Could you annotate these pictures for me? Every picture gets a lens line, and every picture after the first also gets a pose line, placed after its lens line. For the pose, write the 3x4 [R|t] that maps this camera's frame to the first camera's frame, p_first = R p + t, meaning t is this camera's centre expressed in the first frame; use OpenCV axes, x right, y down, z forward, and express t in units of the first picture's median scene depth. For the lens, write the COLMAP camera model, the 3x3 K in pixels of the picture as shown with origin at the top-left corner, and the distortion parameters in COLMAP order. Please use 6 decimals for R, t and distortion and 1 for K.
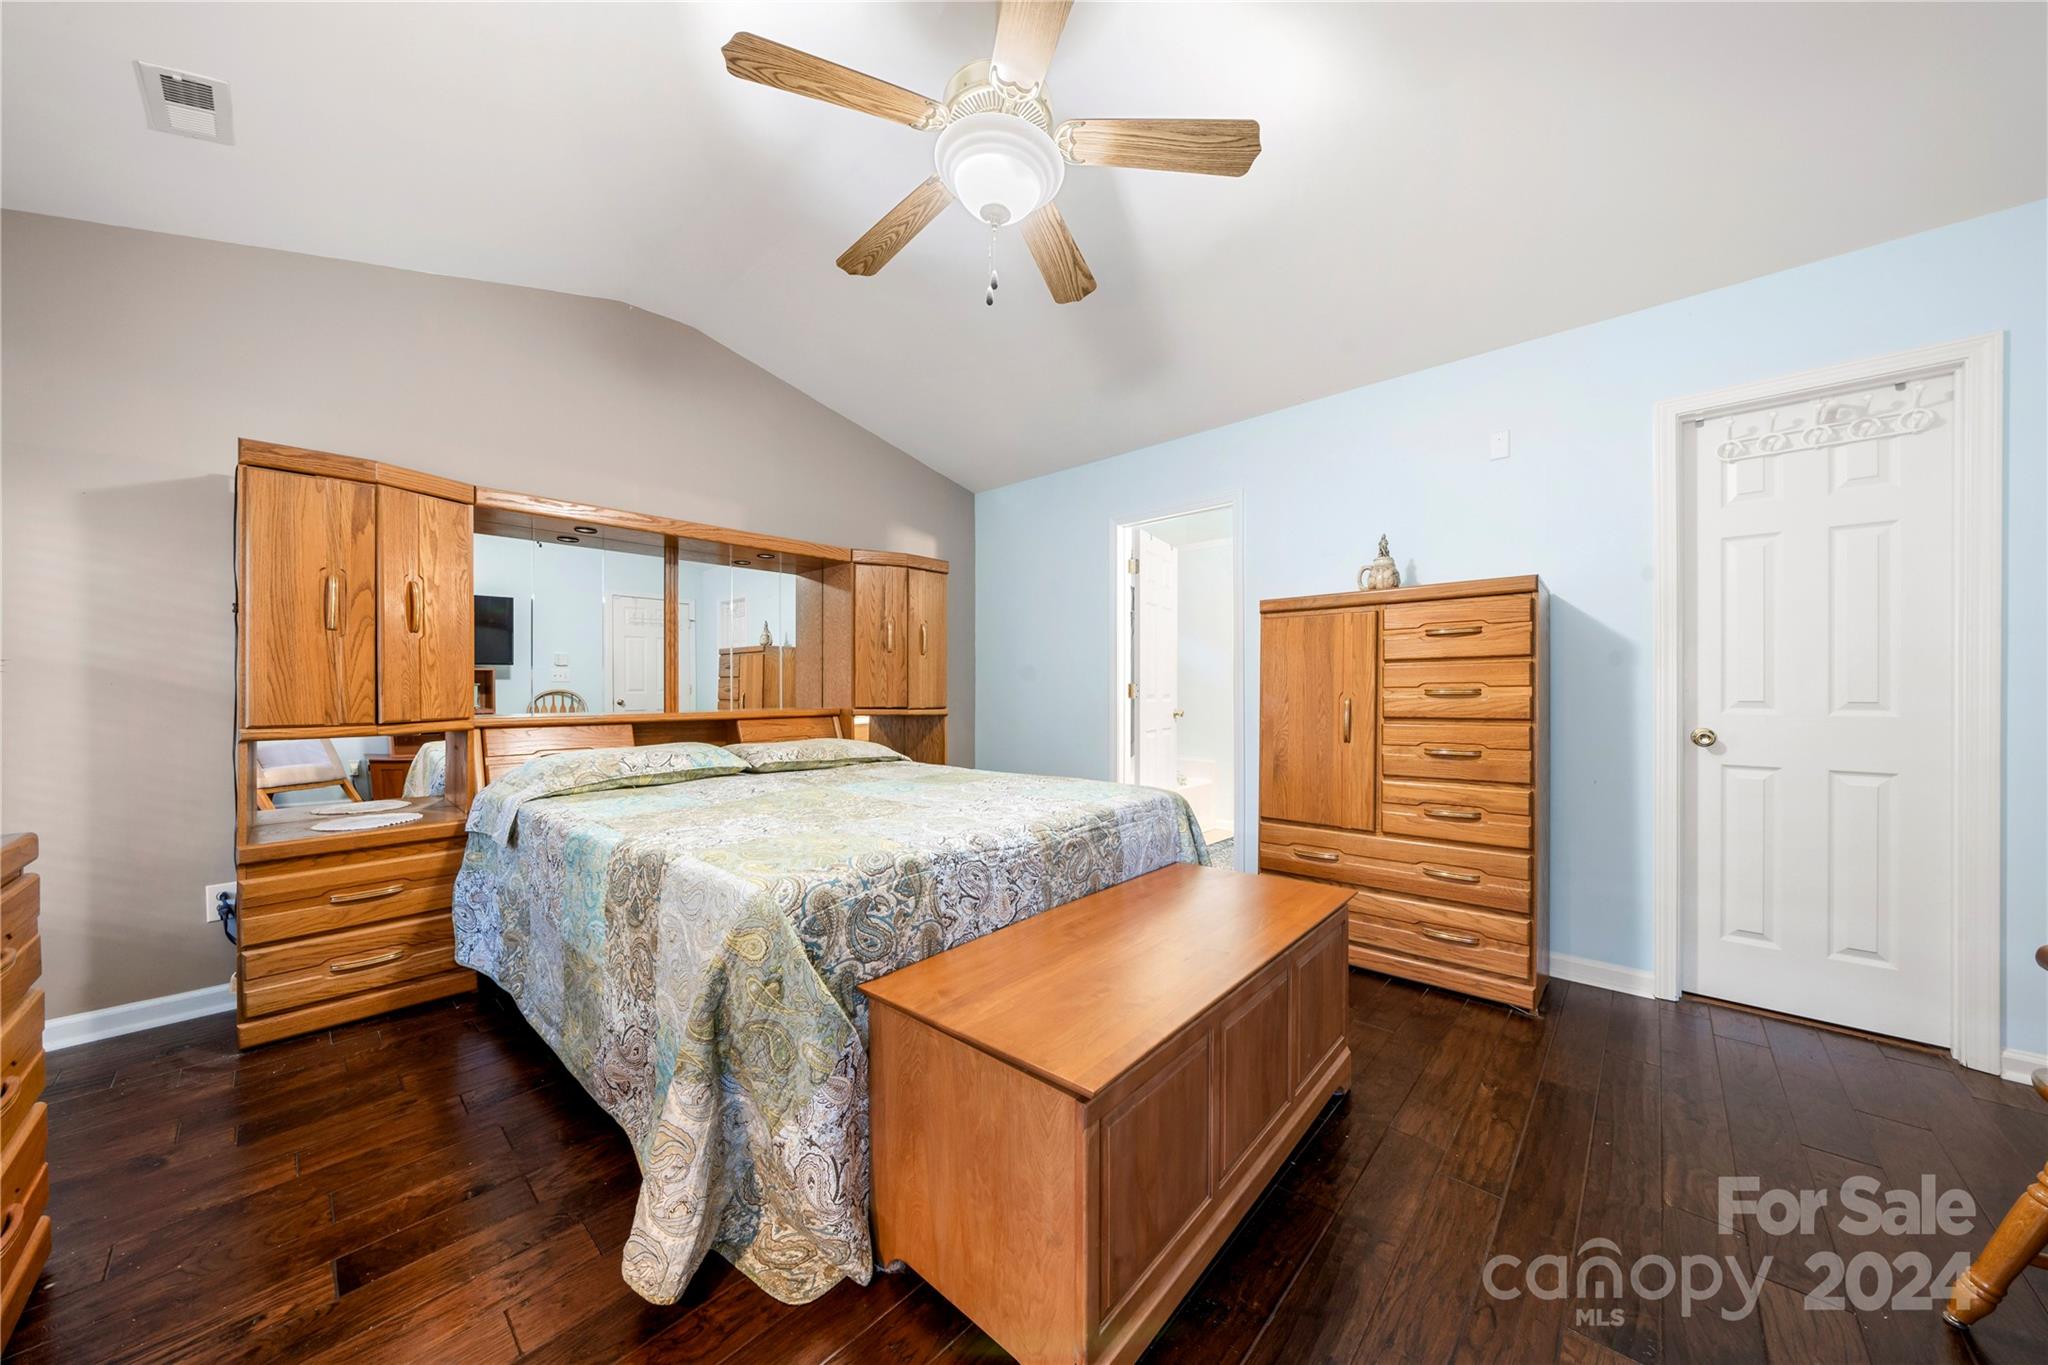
lens RADIAL K [[692.2, 0, 1024.0], [0, 692.2, 682.5], [0, 0, 1]] dist [-0.001513, -0.000314]
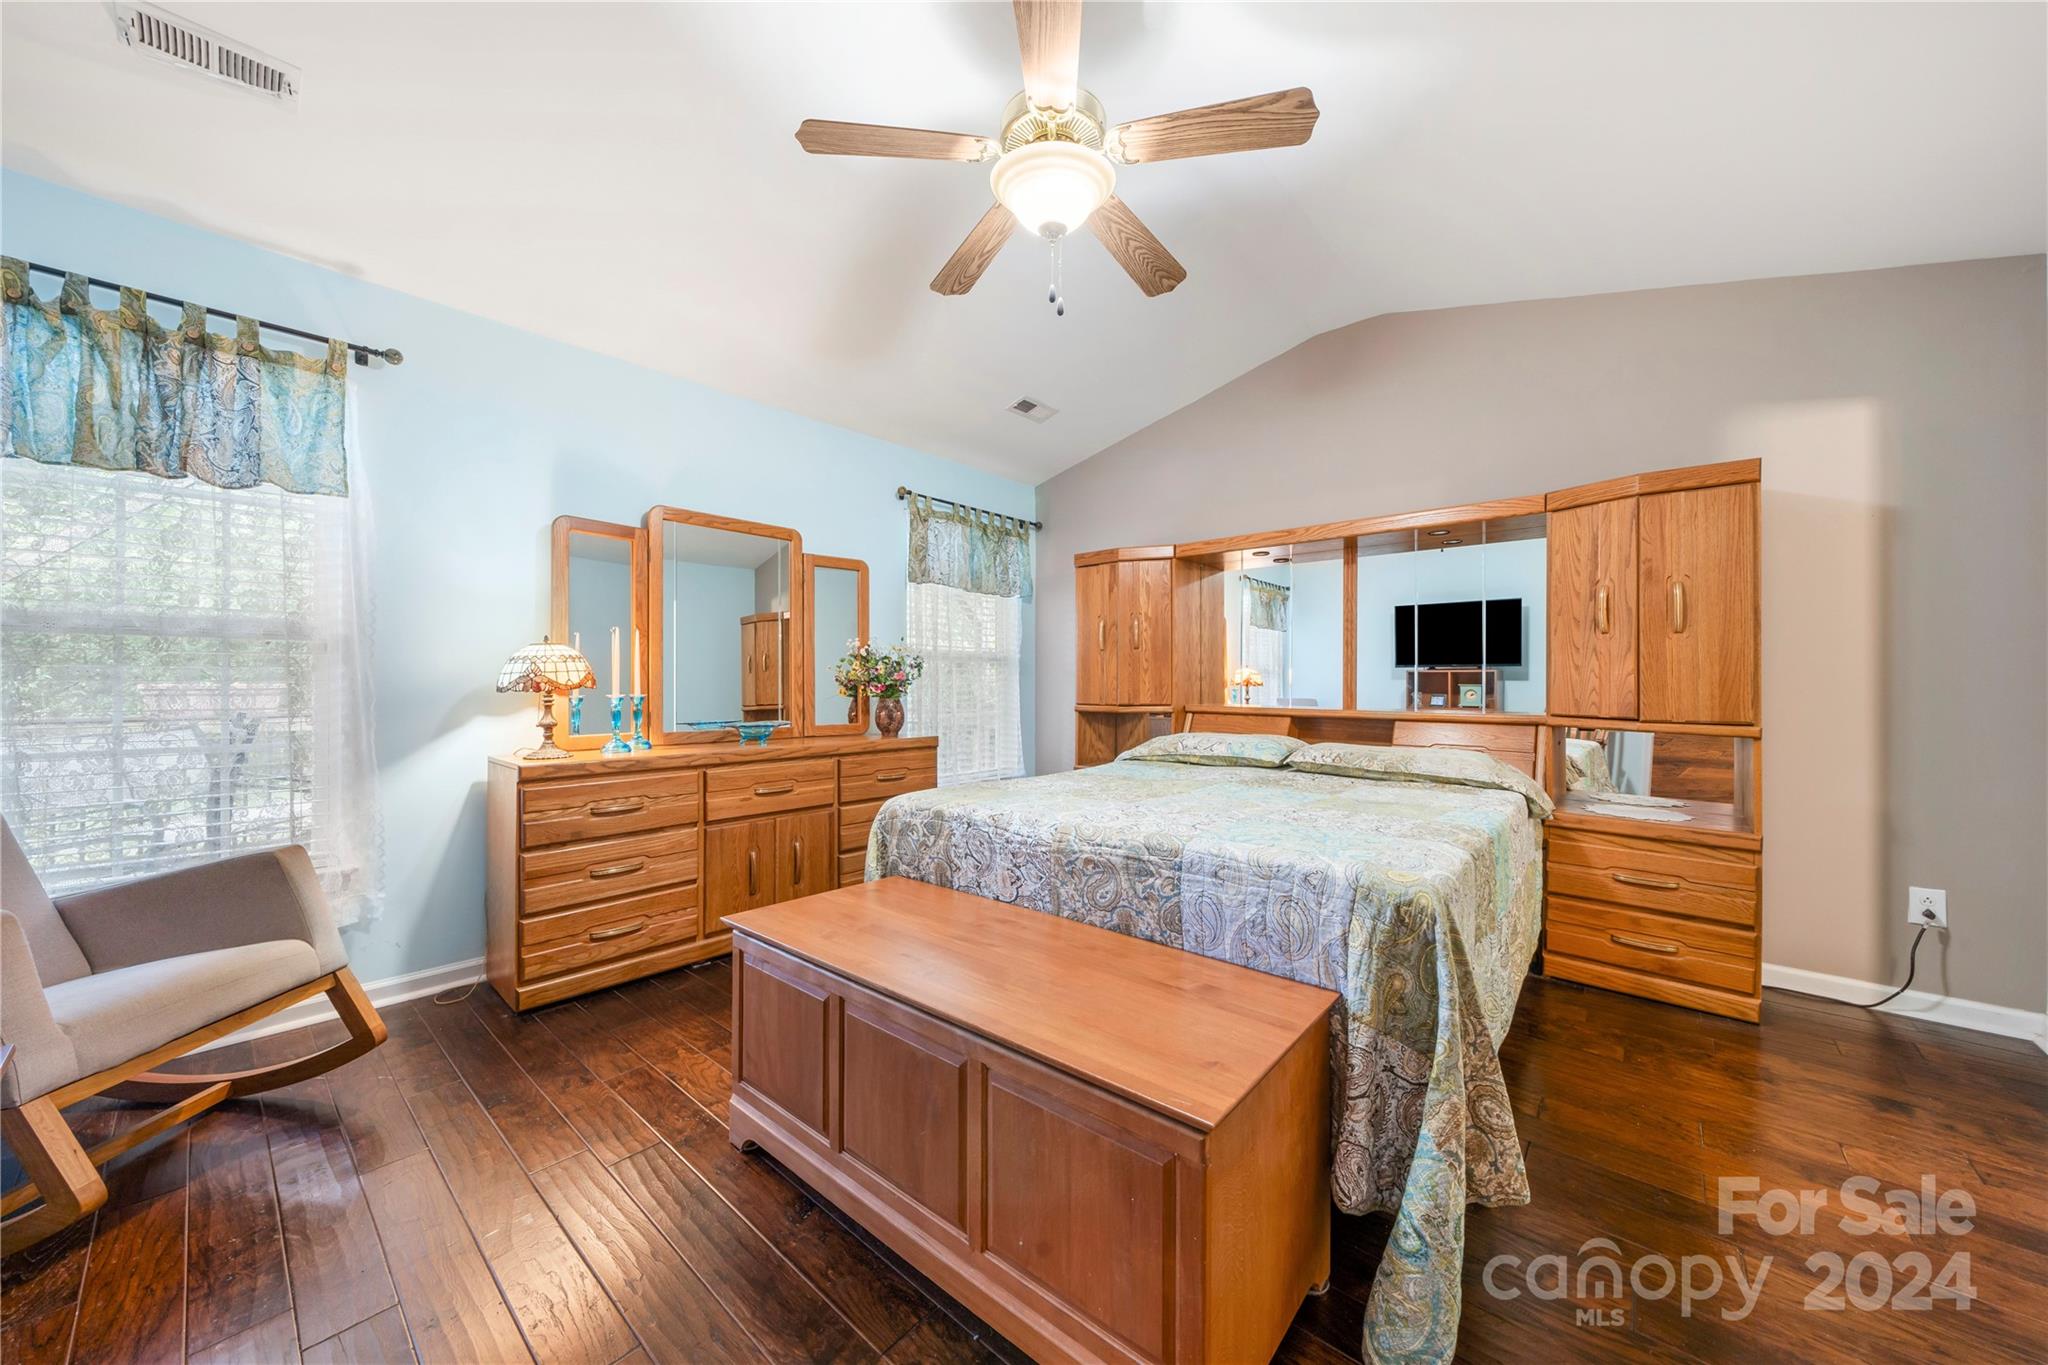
lens RADIAL K [[726.0, 0, 1018.9], [0, 726.0, 675.3], [0, 0, 1]] dist [0.000786, 0.000031]
pose [[0.023434, -0.008227, -0.999692, 1.027130], [0.000820, 0.999966, -0.008210, 0.002869], [0.999725, -0.000627, 0.023440, 0.907994]]
